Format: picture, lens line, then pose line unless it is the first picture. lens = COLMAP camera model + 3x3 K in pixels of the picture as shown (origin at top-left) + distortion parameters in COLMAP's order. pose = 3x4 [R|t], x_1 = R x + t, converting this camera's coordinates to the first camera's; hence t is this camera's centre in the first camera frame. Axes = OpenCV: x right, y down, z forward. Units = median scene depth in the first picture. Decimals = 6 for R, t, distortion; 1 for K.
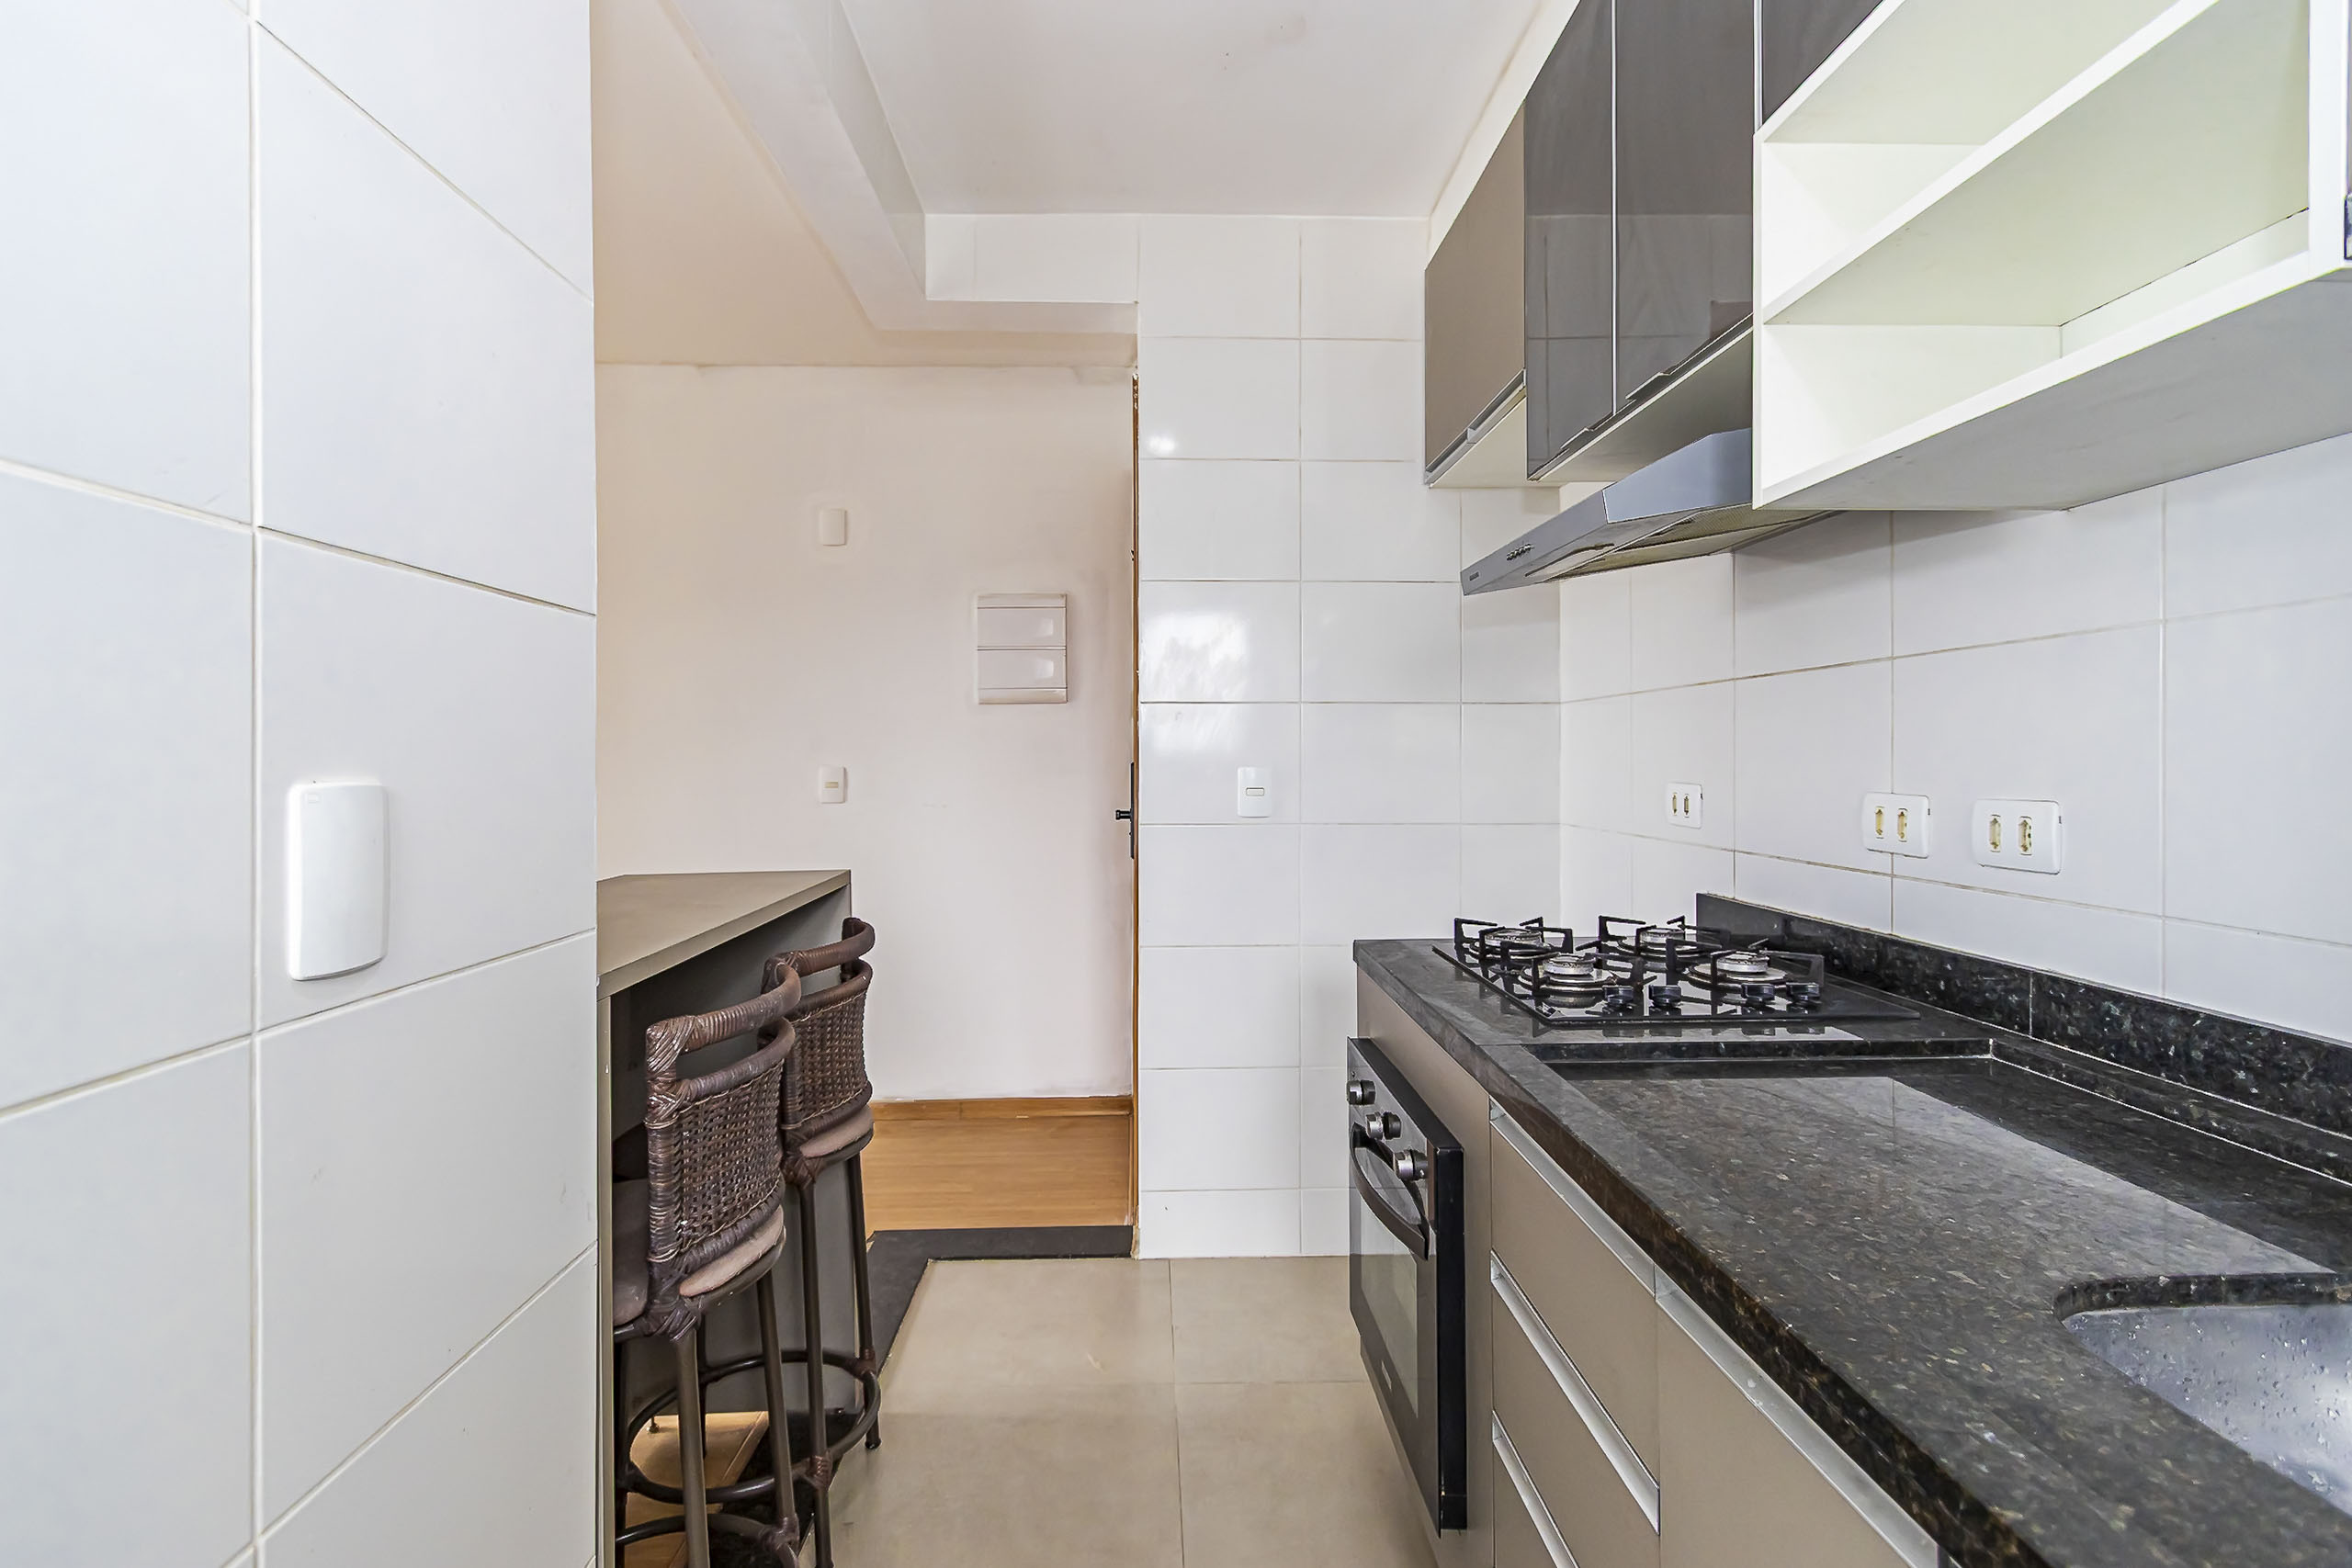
lens RADIAL K [[1083.3, 0, 1161.4], [0, 1083.3, 754.7], [0, 0, 1]] dist [0.007788, -0.003041]
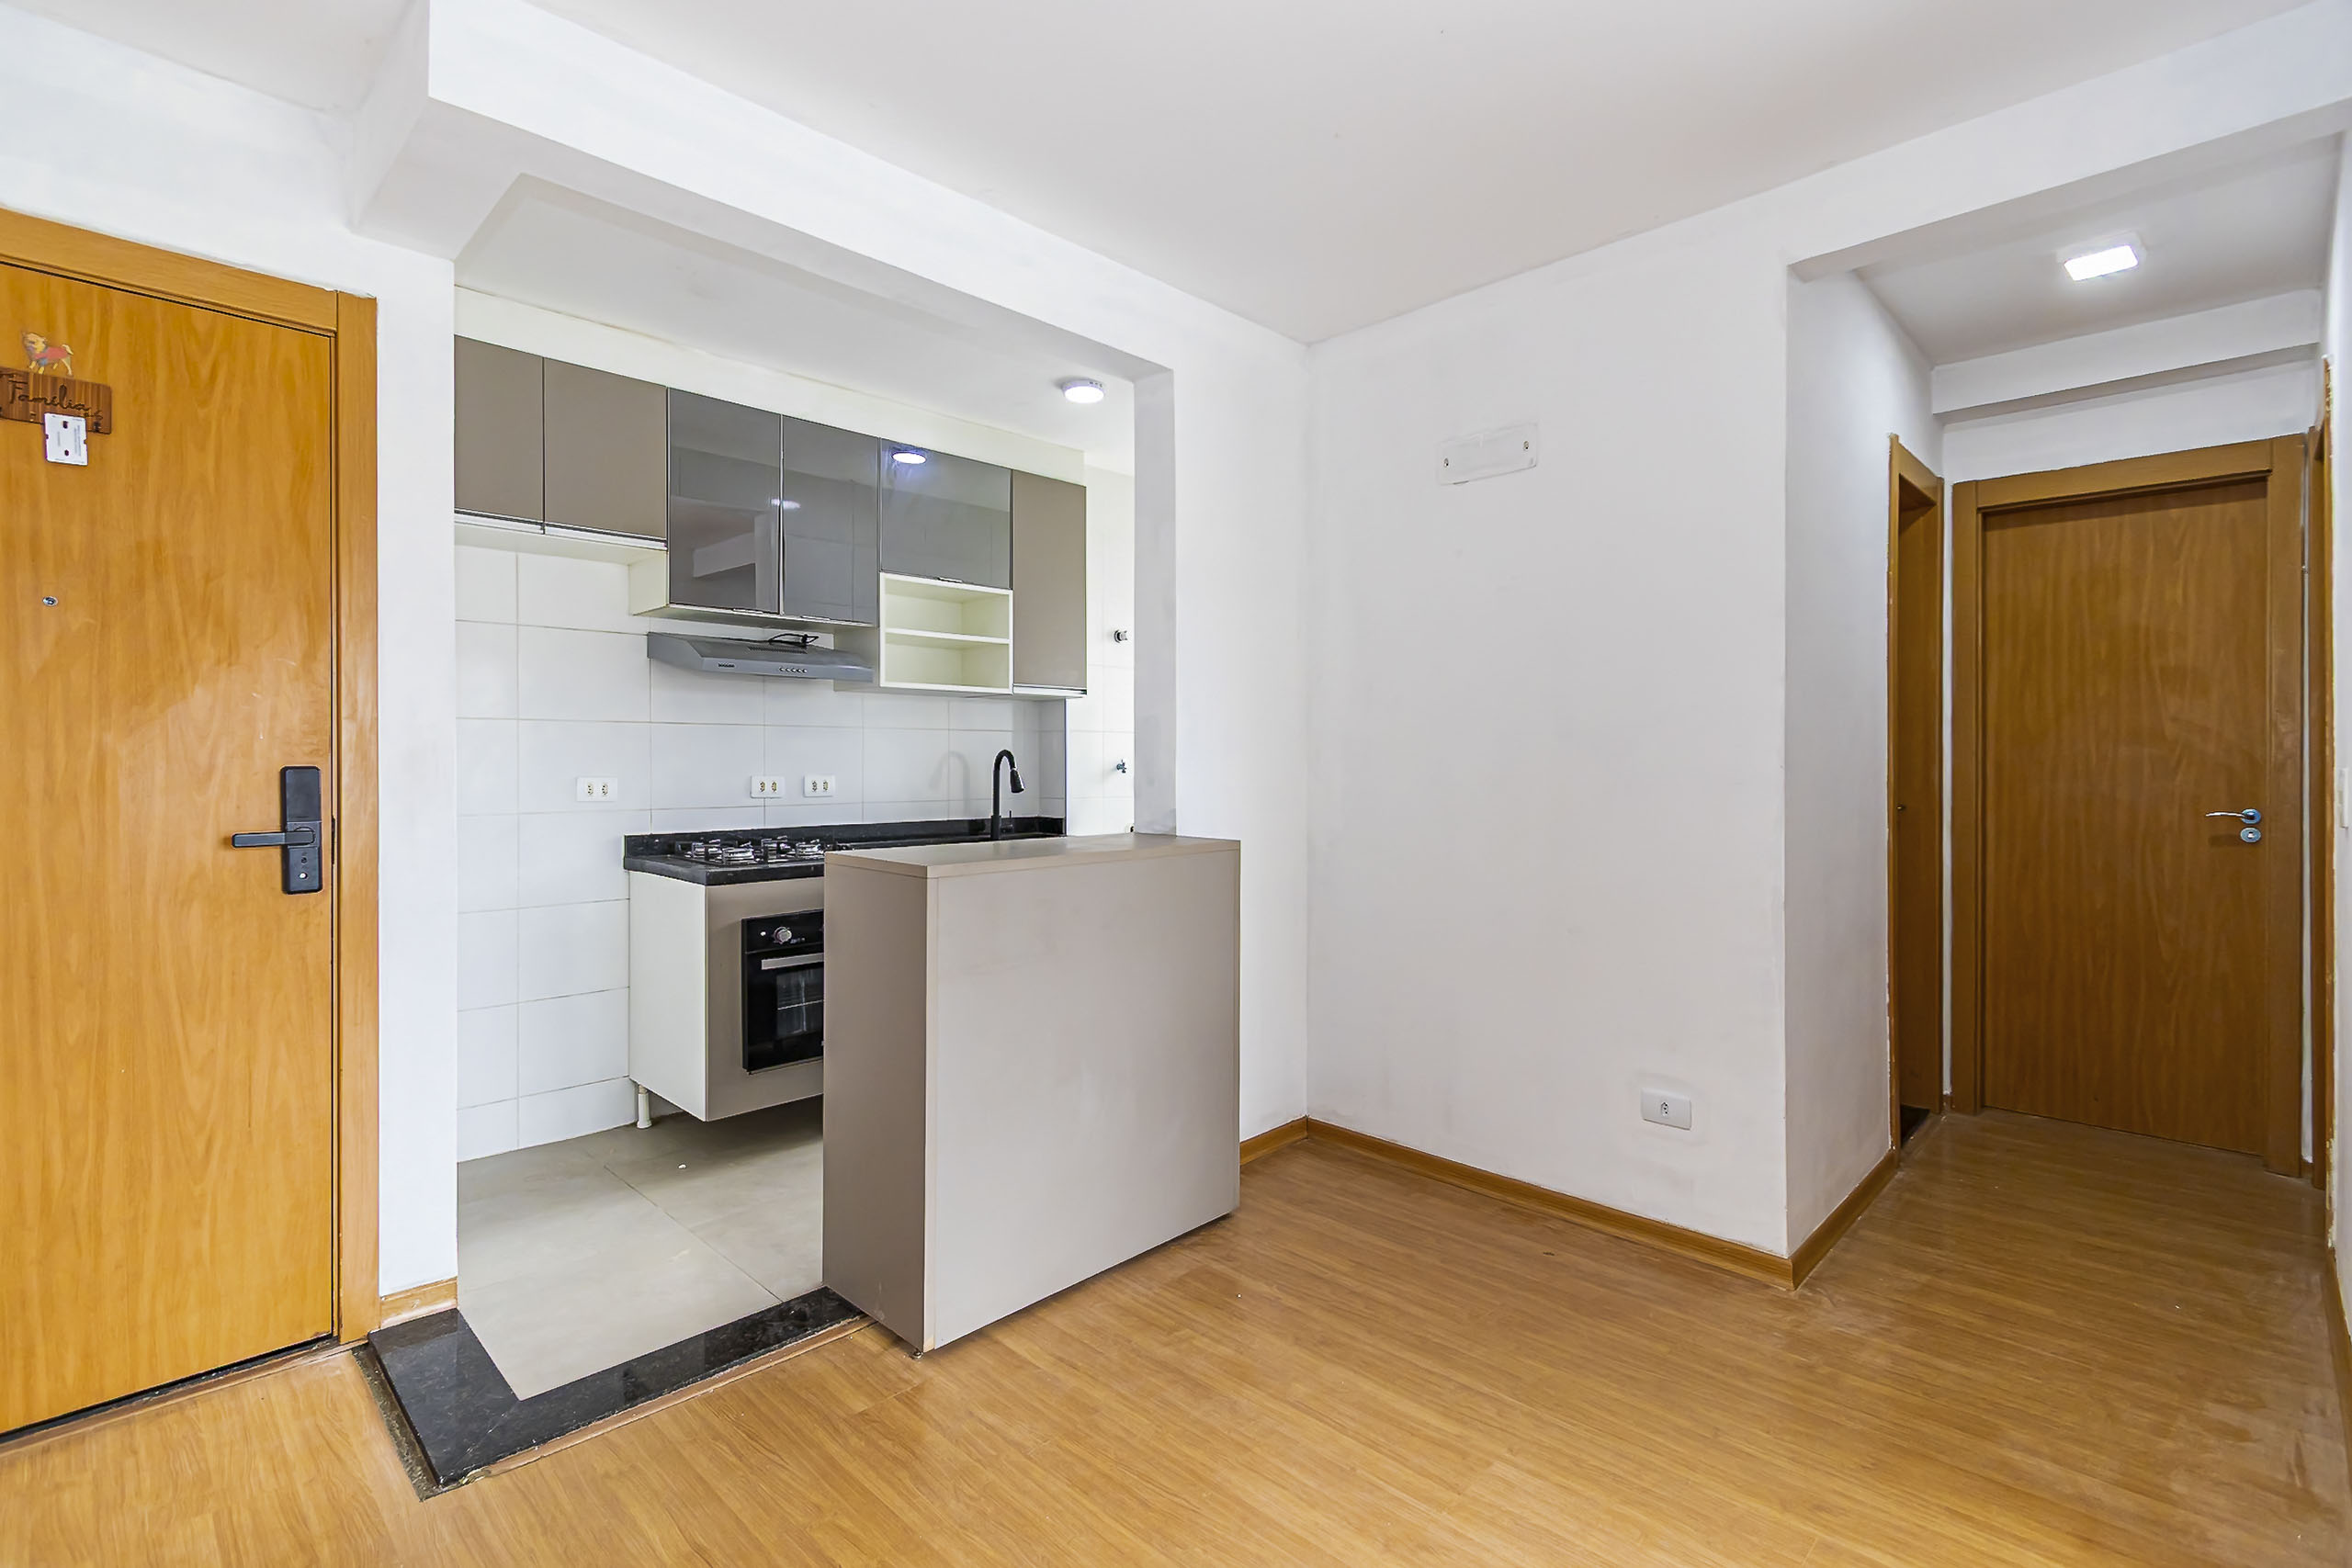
lens RADIAL K [[1083.3, 0, 1164.4], [0, 1083.3, 765.6], [0, 0, 1]] dist [0.007788, -0.003041]
pose [[-0.692604, -0.001823, 0.721316, -1.631354], [-0.002260, 0.999997, 0.000358, 0.007181], [-0.721315, -0.001382, -0.692606, 1.796395]]
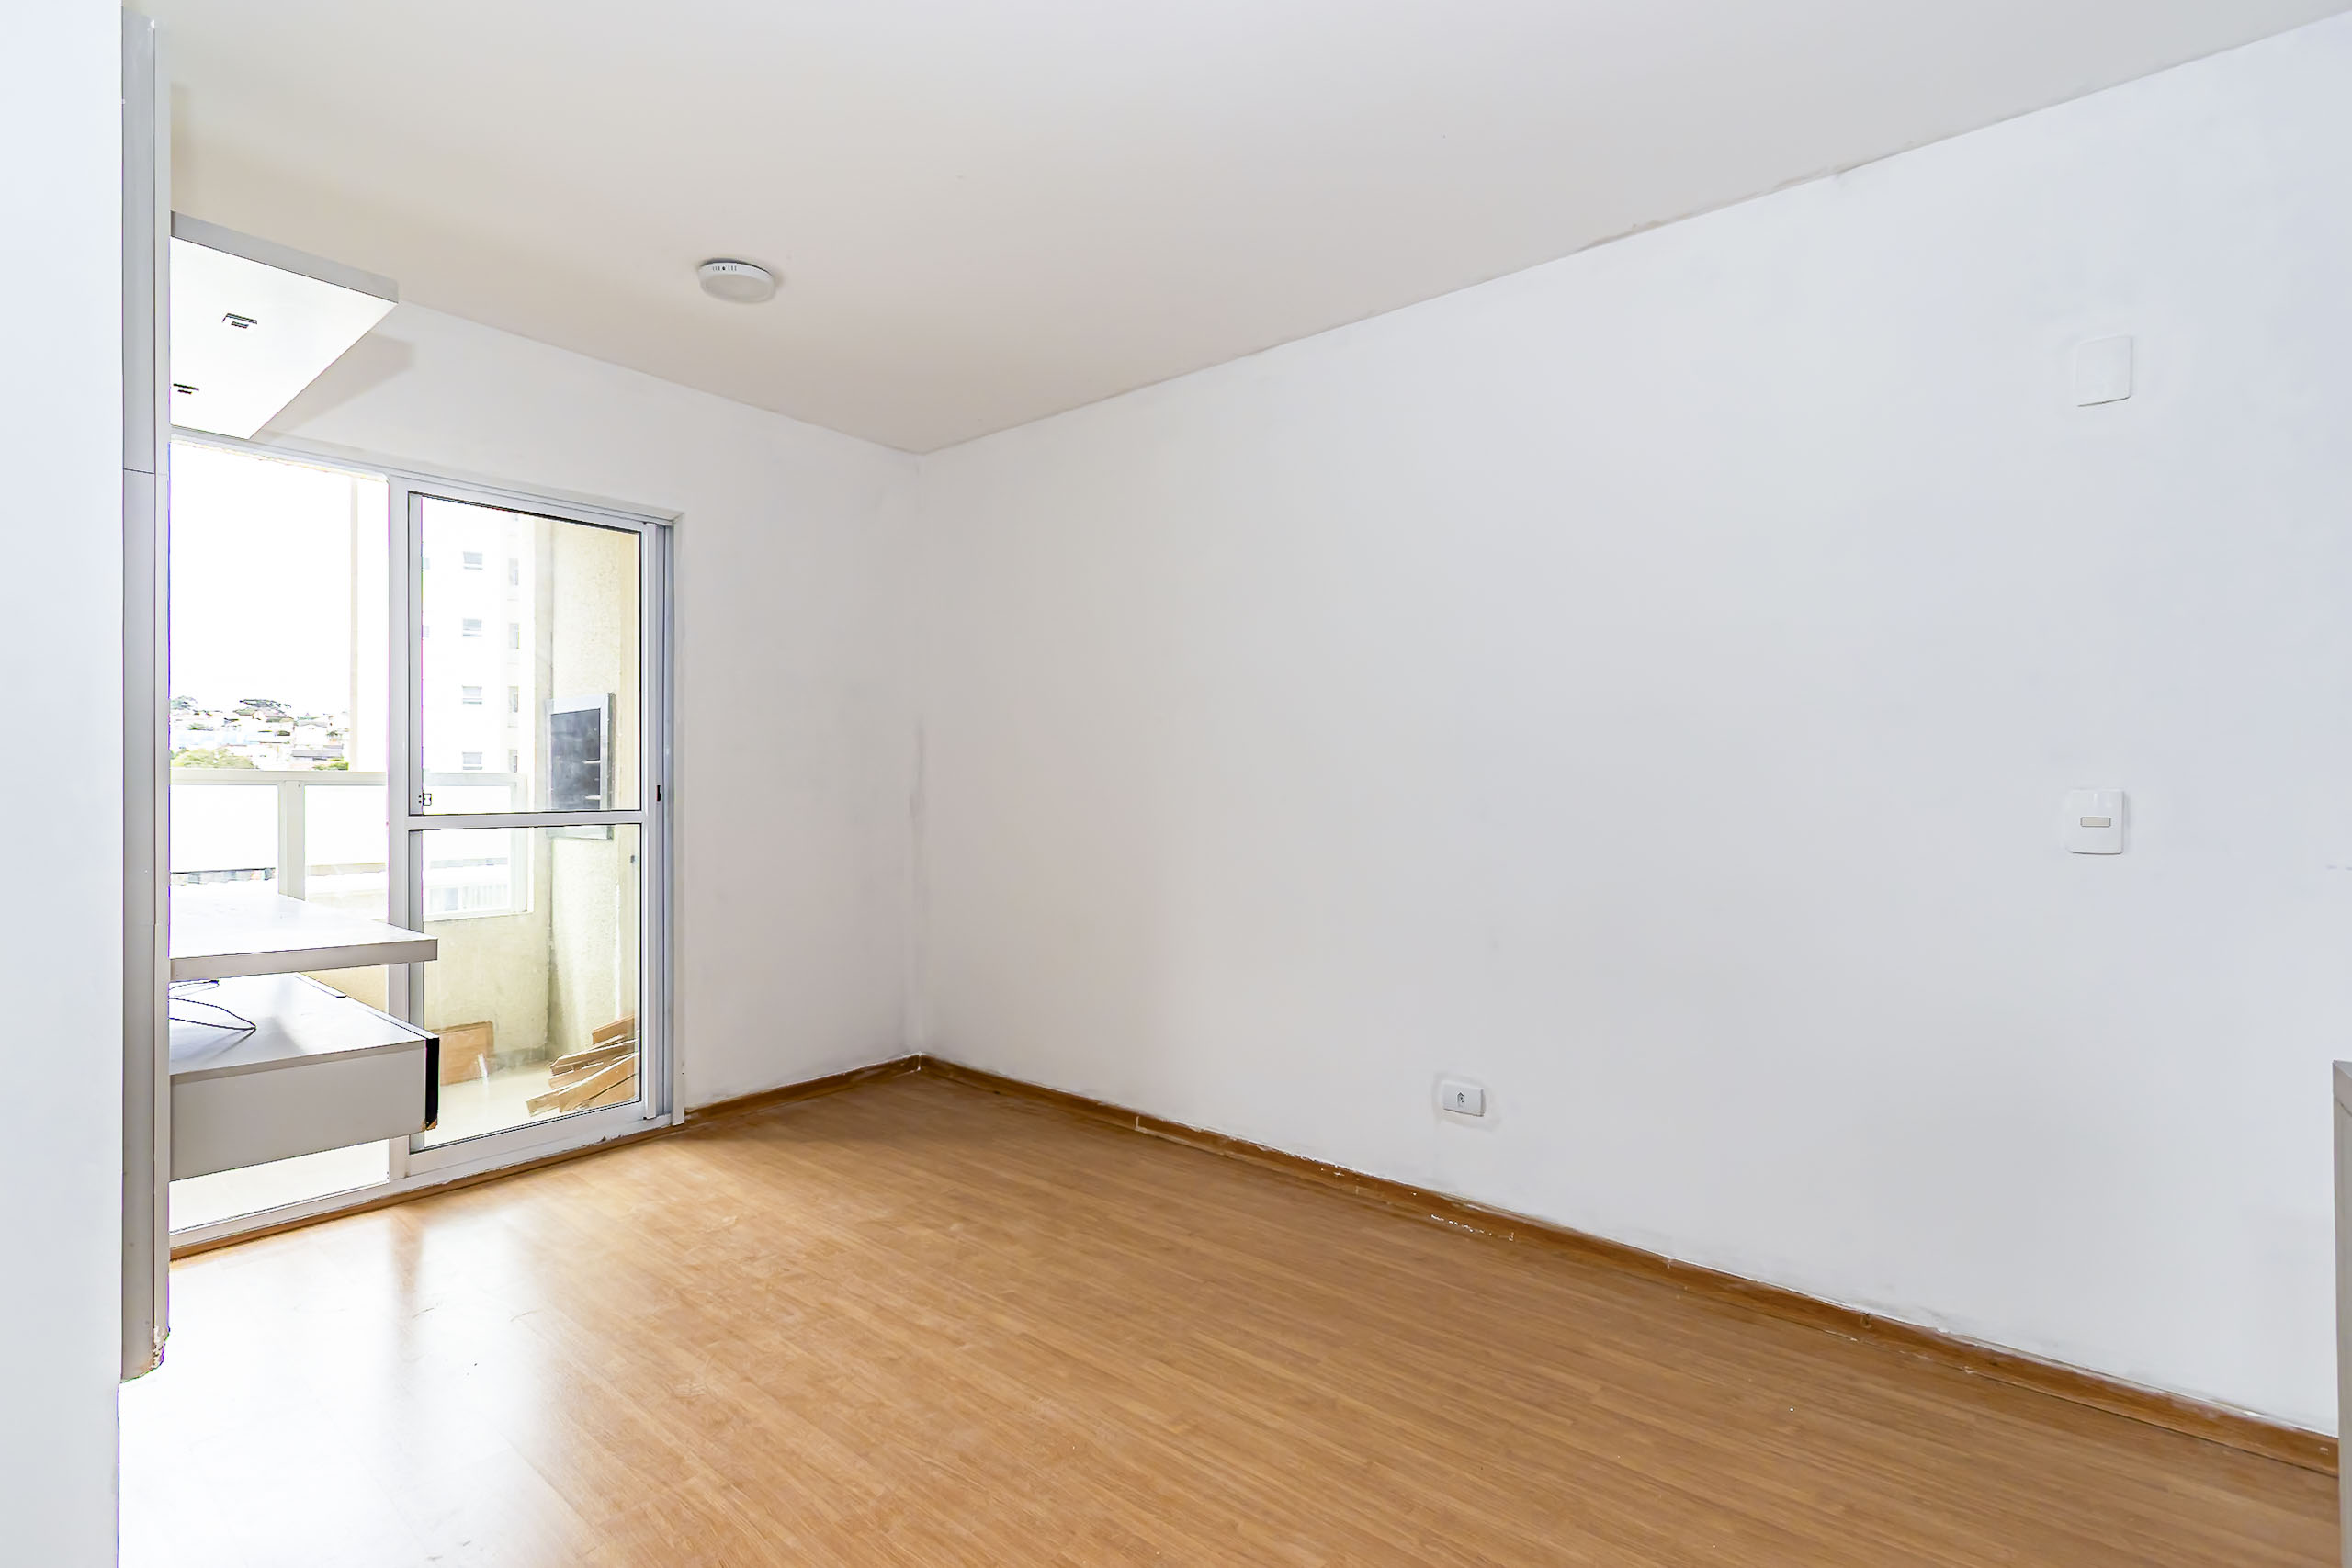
lens RADIAL K [[1083.3, 0, 1176.1], [0, 1083.3, 787.5], [0, 0, 1]] dist [0.007788, -0.003041]
pose [[0.756182, 0.008793, -0.654302, -0.612769], [-0.003739, 0.999951, 0.009117, 0.012467], [0.654351, -0.004448, 0.756178, 0.518960]]
